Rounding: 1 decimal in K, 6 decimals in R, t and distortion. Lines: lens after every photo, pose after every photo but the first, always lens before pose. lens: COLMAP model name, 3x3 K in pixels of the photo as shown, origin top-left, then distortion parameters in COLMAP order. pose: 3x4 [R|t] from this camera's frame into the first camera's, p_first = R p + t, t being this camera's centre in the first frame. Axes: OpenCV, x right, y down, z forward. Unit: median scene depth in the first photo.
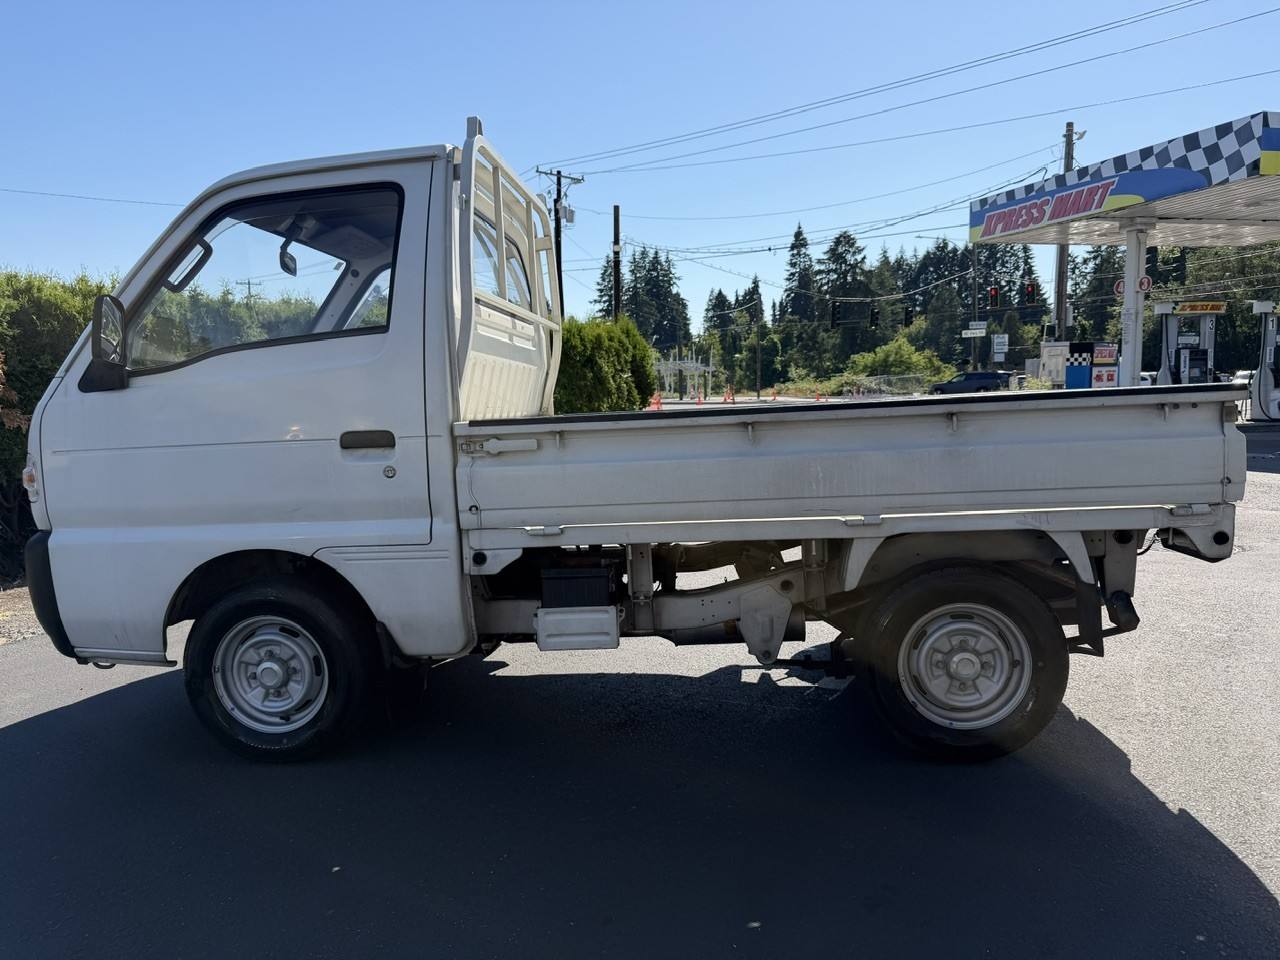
lens RADIAL K [[919.9, 0, 639.1], [0, 919.9, 480.3], [0, 0, 1]] dist [0.044158, -0.054211]
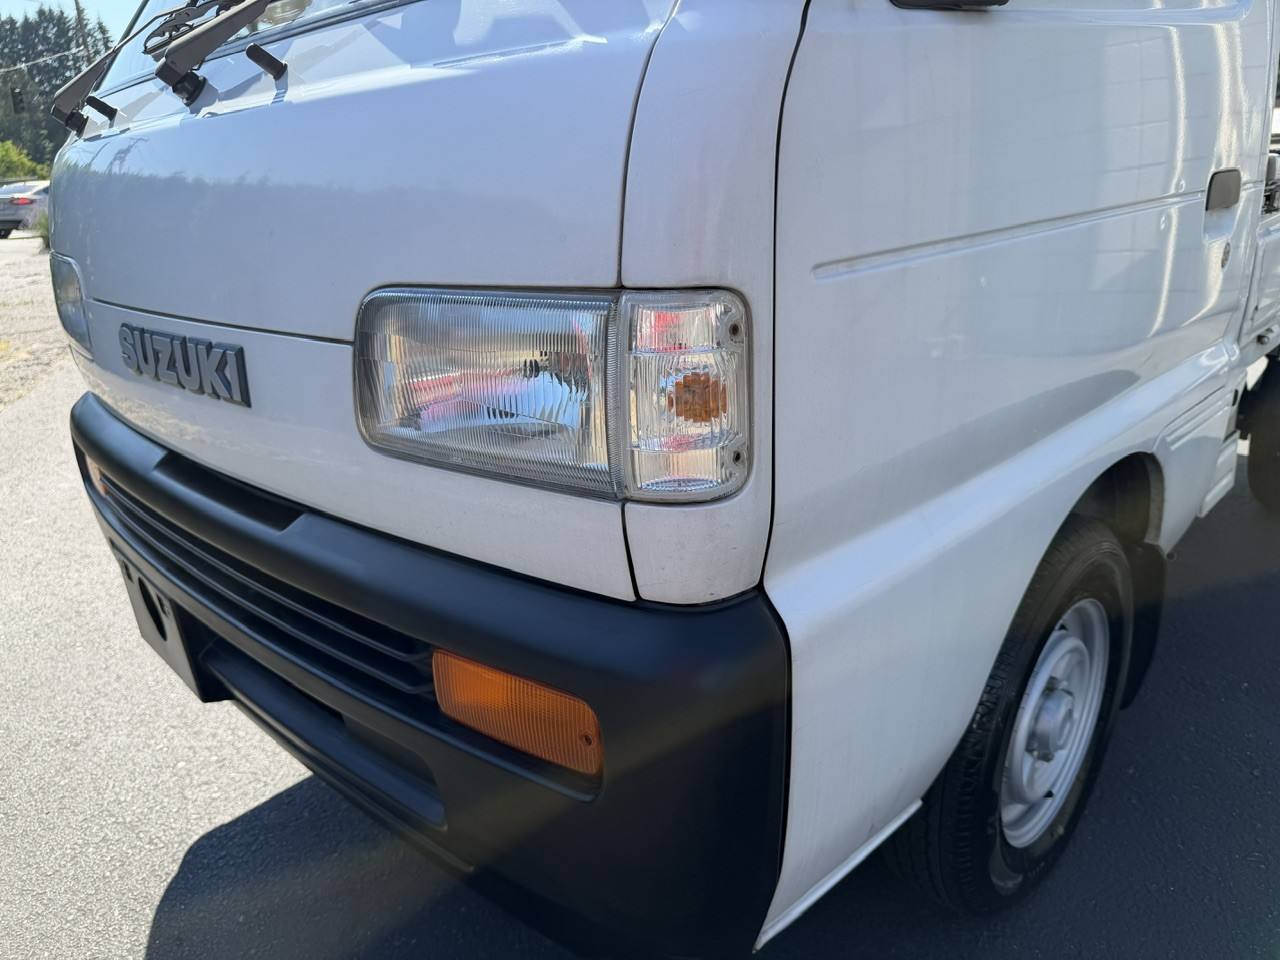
lens RADIAL K [[919.9, 0, 629.2], [0, 919.9, 484.0], [0, 0, 1]] dist [0.044158, -0.054211]
pose [[0.628257, -0.243455, 0.738934, -0.136403], [0.089803, 0.966123, 0.241955, -0.006090], [-0.772806, -0.085651, 0.628836, 0.141960]]
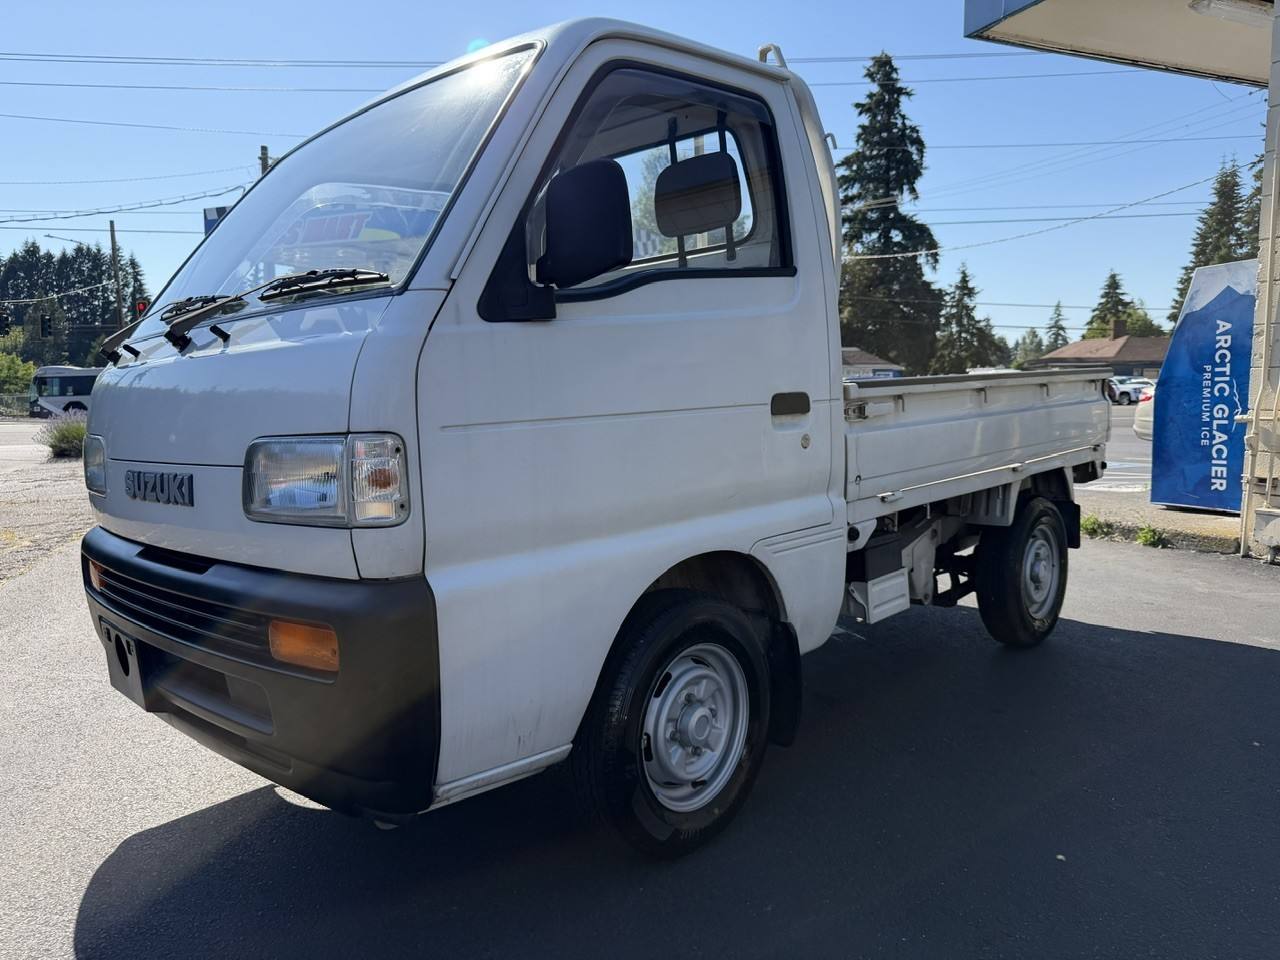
lens RADIAL K [[919.9, 0, 645.8], [0, 919.9, 482.8], [0, 0, 1]] dist [0.044158, -0.054211]
pose [[0.610446, -0.060755, 0.789724, -0.158695], [0.079625, 0.996710, 0.015130, 0.000659], [-0.788045, 0.053645, 0.613275, 0.092491]]
